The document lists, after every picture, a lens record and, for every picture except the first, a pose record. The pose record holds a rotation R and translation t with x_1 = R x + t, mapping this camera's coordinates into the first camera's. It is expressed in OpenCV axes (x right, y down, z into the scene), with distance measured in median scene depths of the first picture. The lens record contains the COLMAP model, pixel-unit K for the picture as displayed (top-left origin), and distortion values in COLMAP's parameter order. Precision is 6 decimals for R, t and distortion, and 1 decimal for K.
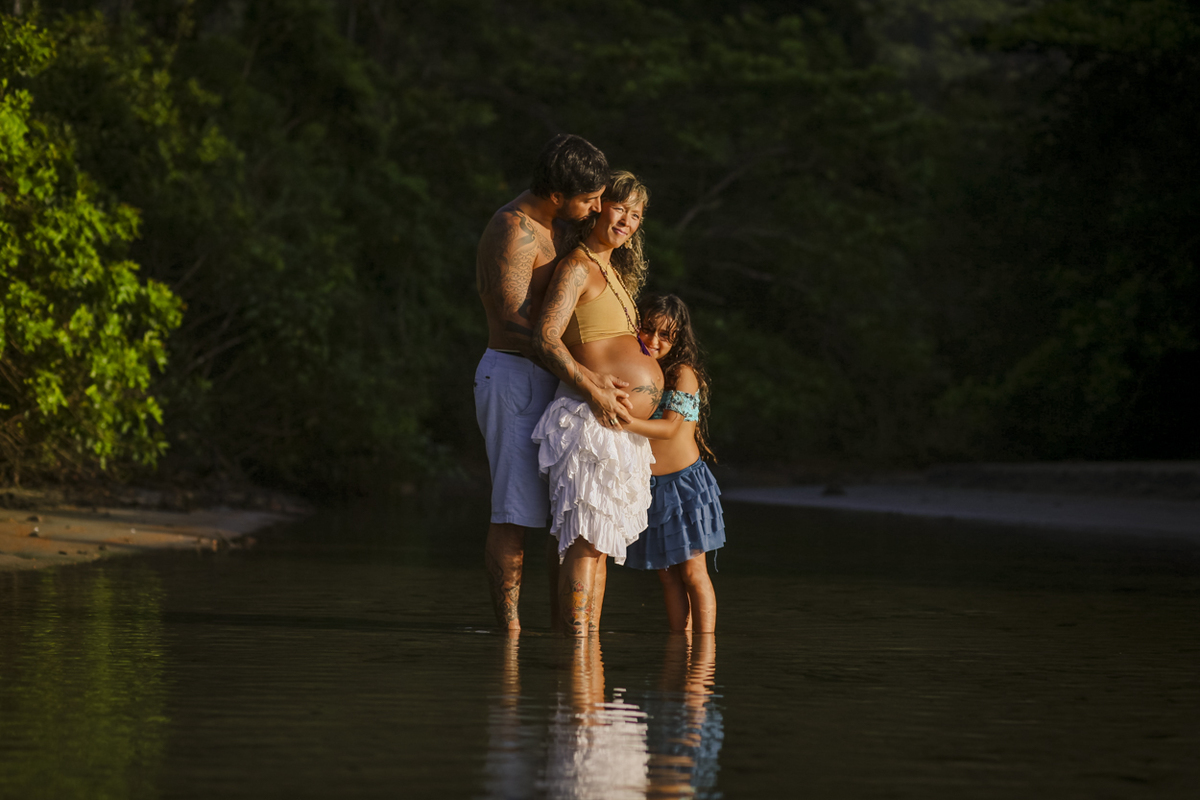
lens RADIAL K [[2984.8, 0, 600.0], [0, 2984.8, 400.0], [0, 0, 1]] dist [0.041141, 0.117545]
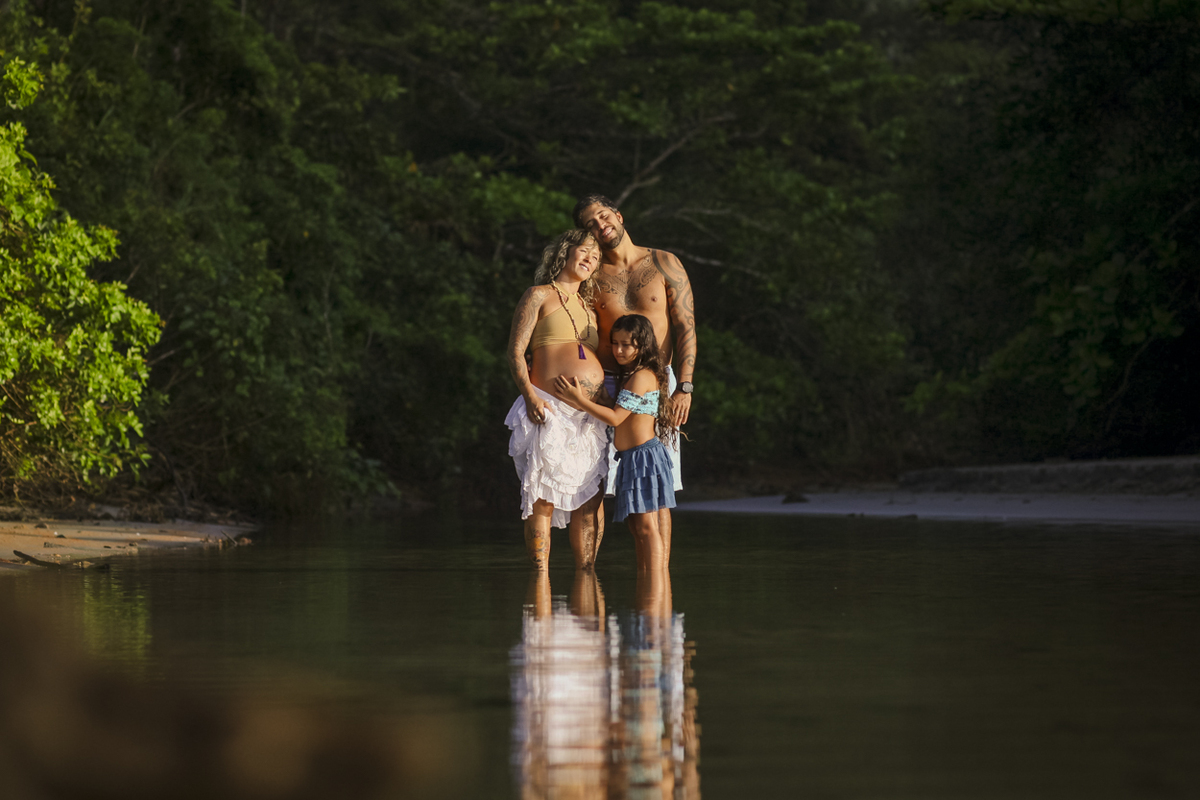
lens RADIAL K [[2488.0, 0, 600.0], [0, 2488.0, 400.0], [0, 0, 1]] dist [0.017626, 0.270777]
pose [[0.999680, -0.024978, 0.003920, 0.013215], [0.024976, 0.999688, 0.000643, -0.001633], [-0.003934, -0.000544, 0.999992, 0.194862]]
